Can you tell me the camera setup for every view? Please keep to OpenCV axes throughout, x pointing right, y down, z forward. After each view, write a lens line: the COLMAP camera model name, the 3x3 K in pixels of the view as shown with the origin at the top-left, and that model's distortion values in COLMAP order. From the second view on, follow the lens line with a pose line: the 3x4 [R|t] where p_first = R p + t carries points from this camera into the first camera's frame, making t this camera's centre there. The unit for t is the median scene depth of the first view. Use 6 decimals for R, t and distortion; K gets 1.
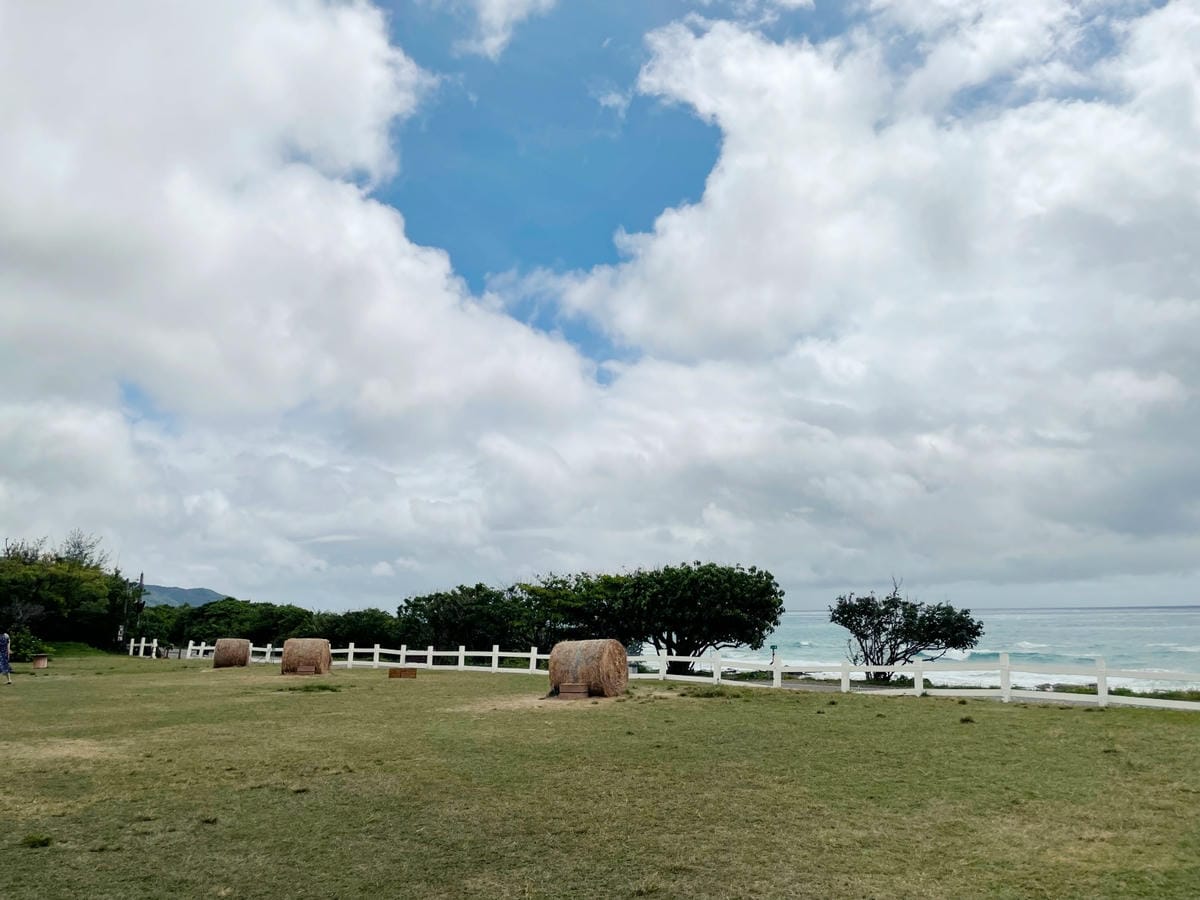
lens RADIAL K [[910.8, 0, 600.0], [0, 910.8, 450.0], [0, 0, 1]] dist [0.087077, -0.117324]
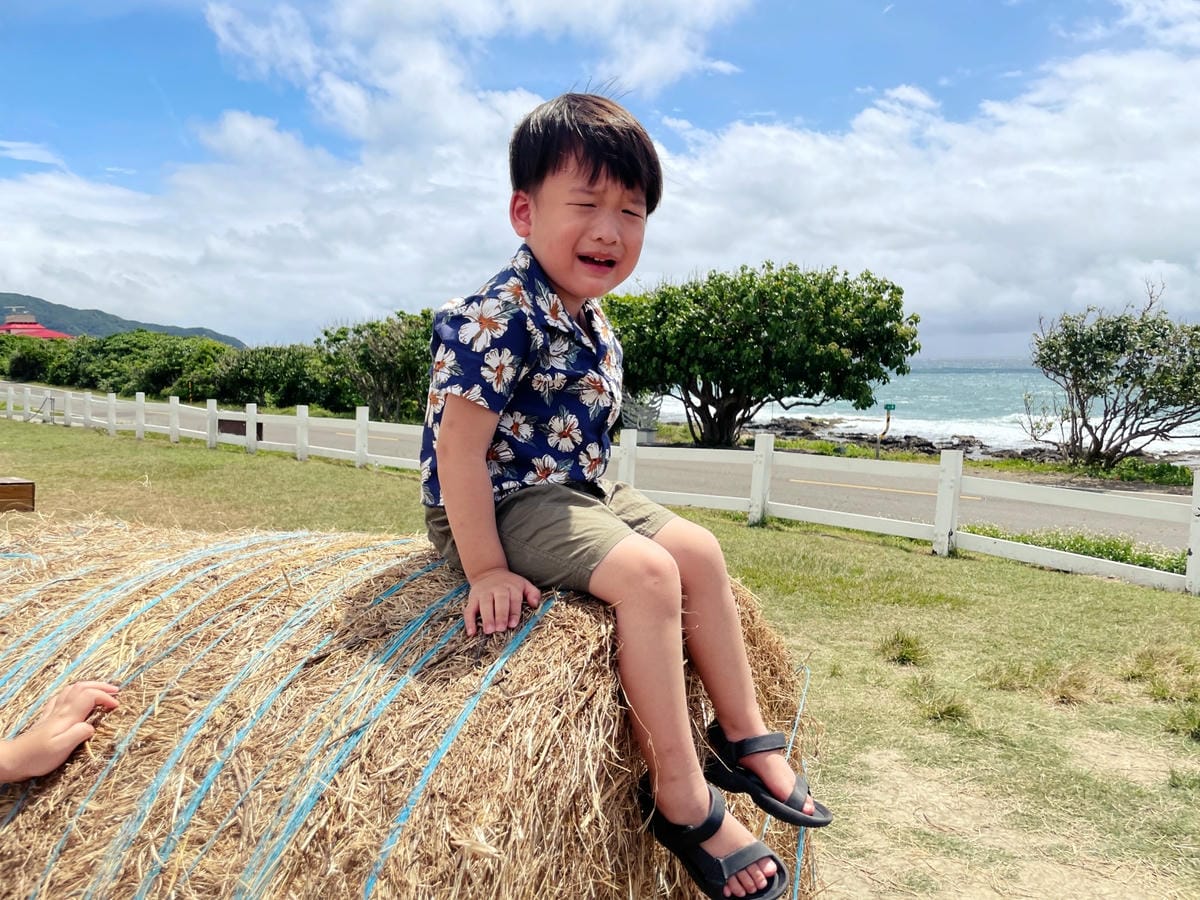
lens RADIAL K [[912.4, 0, 600.6], [0, 912.4, 456.0], [0, 0, 1]] dist [0.080870, -0.113095]
pose [[0.999933, 0.011462, 0.001814, 0.000375], [-0.011516, 0.960882, 0.276718, 0.072680], [0.001428, -0.276720, 0.960950, 0.367331]]
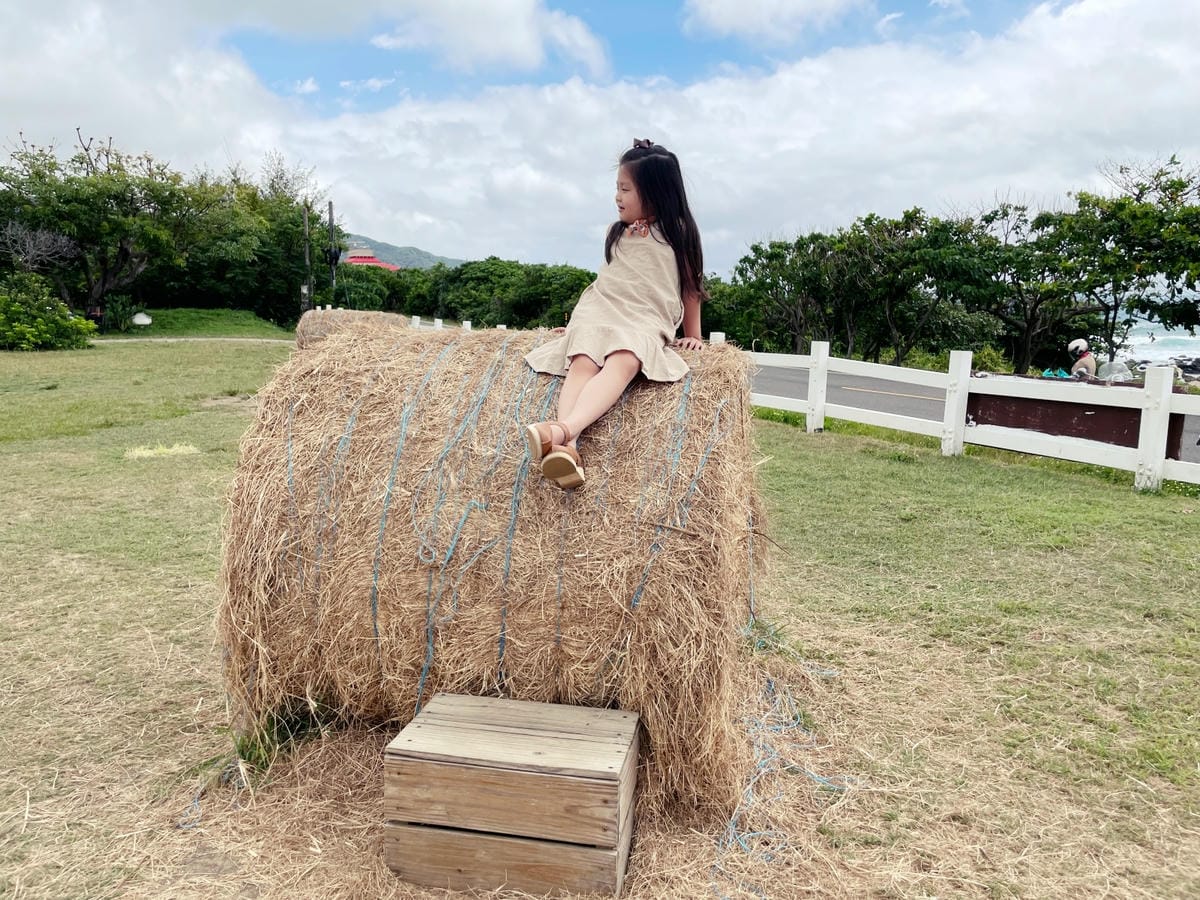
lens RADIAL K [[912.4, 0, 600.6], [0, 912.4, 456.0], [0, 0, 1]] dist [0.080870, -0.113095]
pose [[0.956724, 0.059204, -0.284912, -0.171090], [0.043990, 0.938408, 0.342717, 0.111533], [0.287654, -0.340419, 0.895193, 0.549596]]
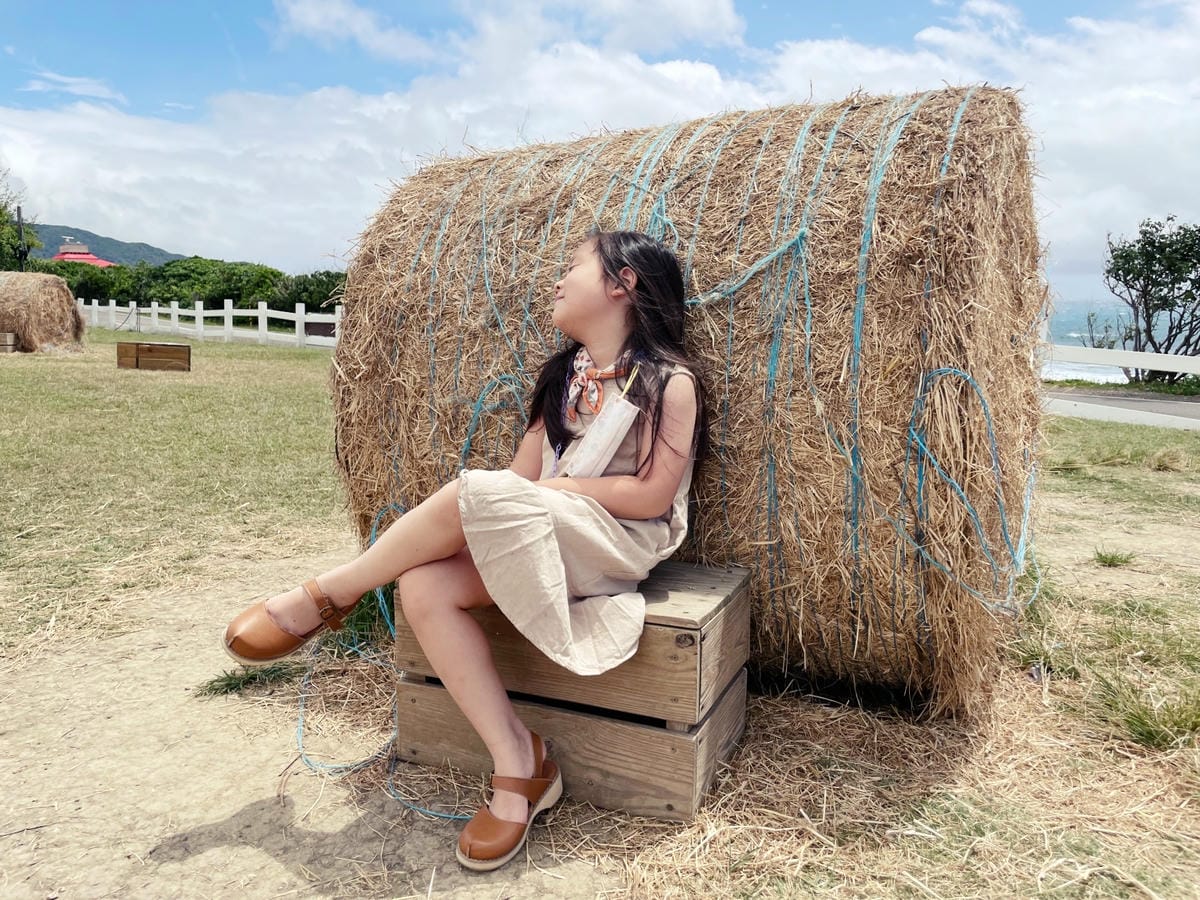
lens RADIAL K [[907.7, 0, 590.1], [0, 907.7, 448.9], [0, 0, 1]] dist [0.110847, -0.160374]
pose [[0.998491, 0.027168, -0.047722, -0.012079], [-0.009639, 0.942257, 0.334752, 0.081656], [0.054061, -0.333787, 0.941097, 0.348417]]
